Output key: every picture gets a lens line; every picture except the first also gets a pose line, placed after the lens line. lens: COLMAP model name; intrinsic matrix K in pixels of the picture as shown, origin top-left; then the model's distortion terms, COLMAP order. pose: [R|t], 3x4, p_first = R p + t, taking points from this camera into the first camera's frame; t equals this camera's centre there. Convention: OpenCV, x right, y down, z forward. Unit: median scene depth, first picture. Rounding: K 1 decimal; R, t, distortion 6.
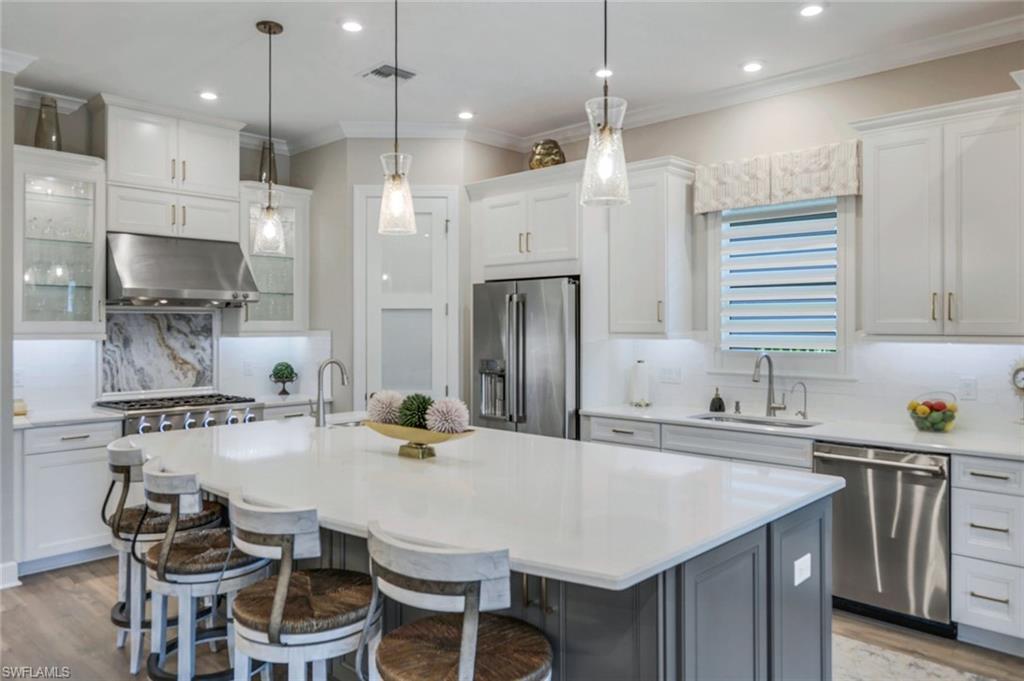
lens RADIAL K [[710.8, 0, 520.3], [0, 710.8, 329.7], [0, 0, 1]] dist [-0.000125, -0.000975]
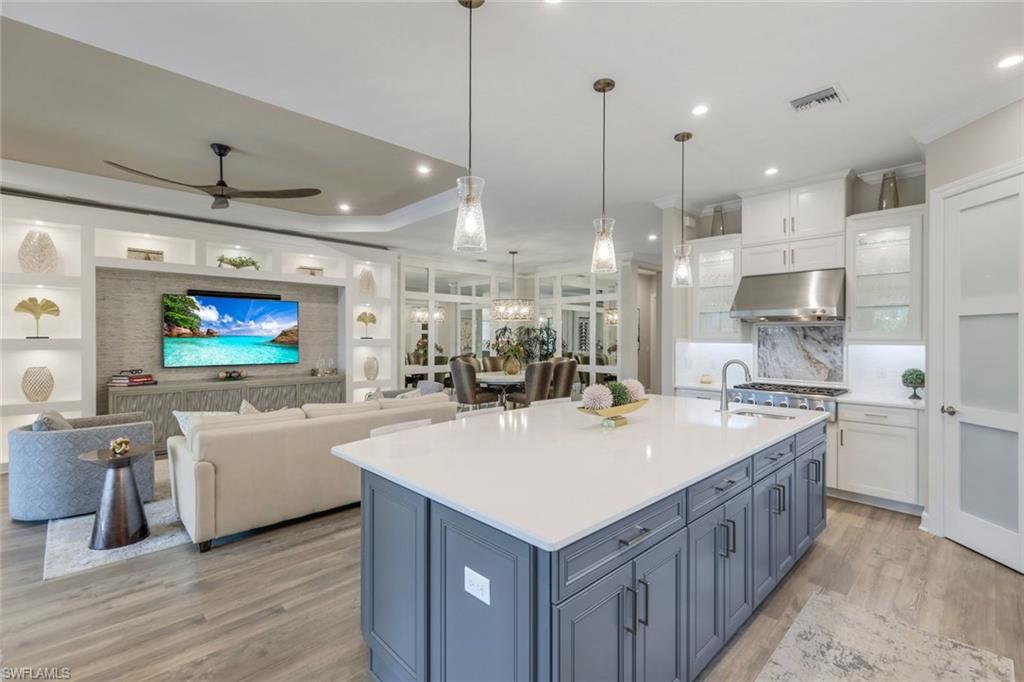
lens RADIAL K [[455.7, 0, 508.7], [0, 455.7, 345.4], [0, 0, 1]] dist [0.000367, -0.000011]
pose [[-0.051687, 0.020117, -0.998461, 0.440368], [-0.006986, 0.999765, 0.020505, 0.000502], [0.998639, 0.008035, -0.051534, 0.472935]]
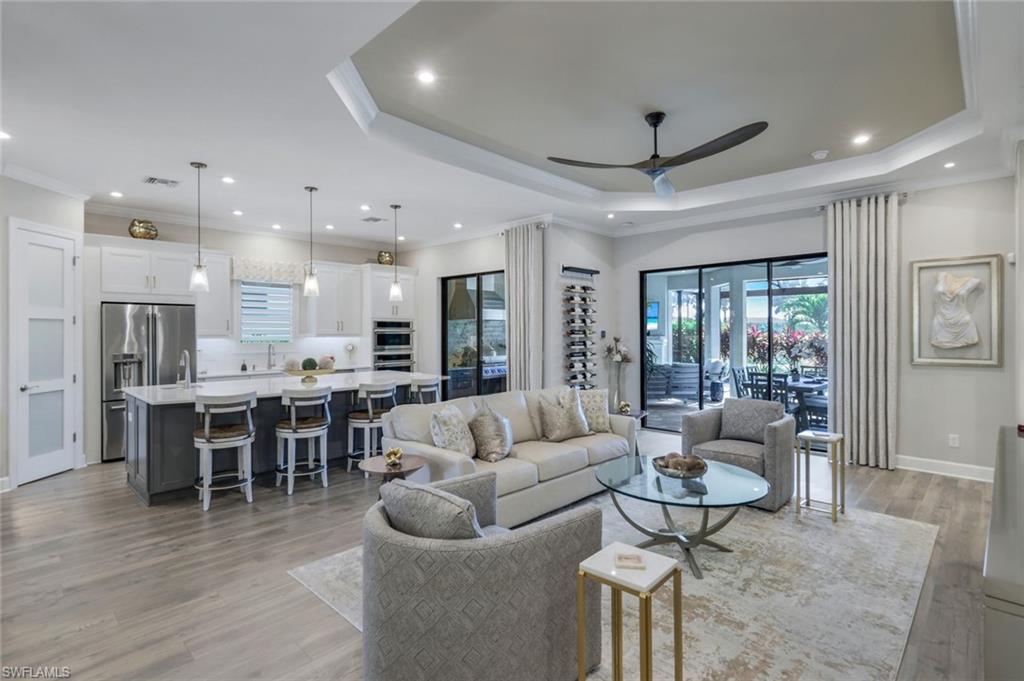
lens RADIAL K [[499.5, 0, 513.1], [0, 499.5, 331.0], [0, 0, 1]] dist [0.001503, -0.001030]
pose [[0.008614, 0.001132, 0.999962, -1.131279], [0.007906, 0.999968, -0.001200, 0.000558], [-0.999932, 0.007916, 0.008604, 0.133416]]
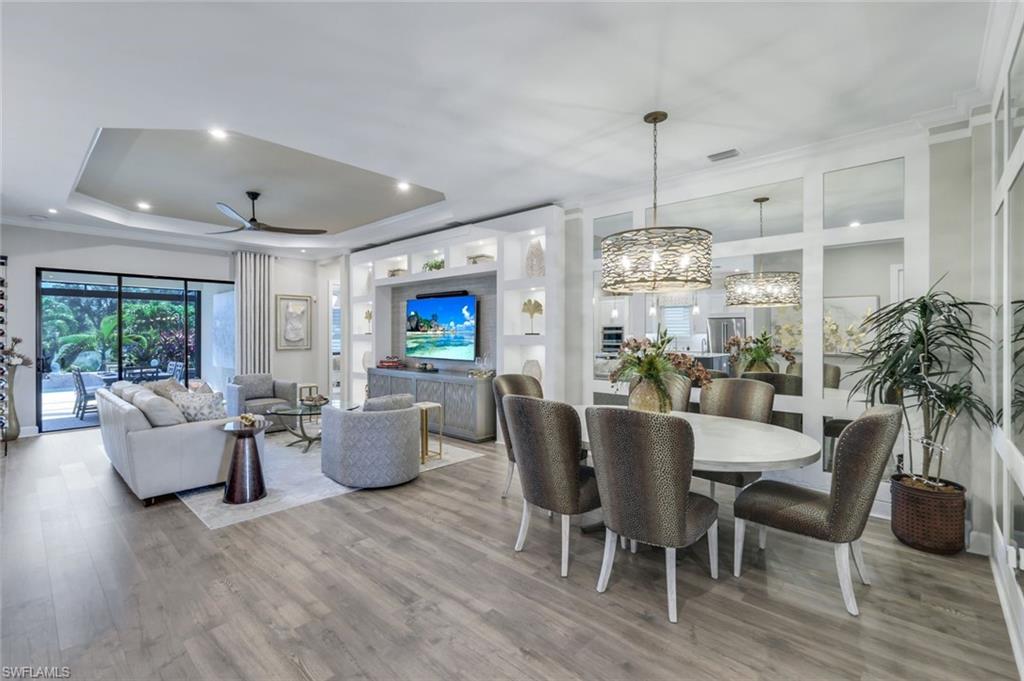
lens RADIAL K [[455.7, 0, 510.7], [0, 455.7, 337.3], [0, 0, 1]] dist [0.000367, -0.000011]
pose [[-0.999873, 0.002076, -0.015809, -0.957712], [0.001873, 0.999916, 0.012855, 0.004106], [0.015835, 0.012824, -0.999792, 1.038349]]
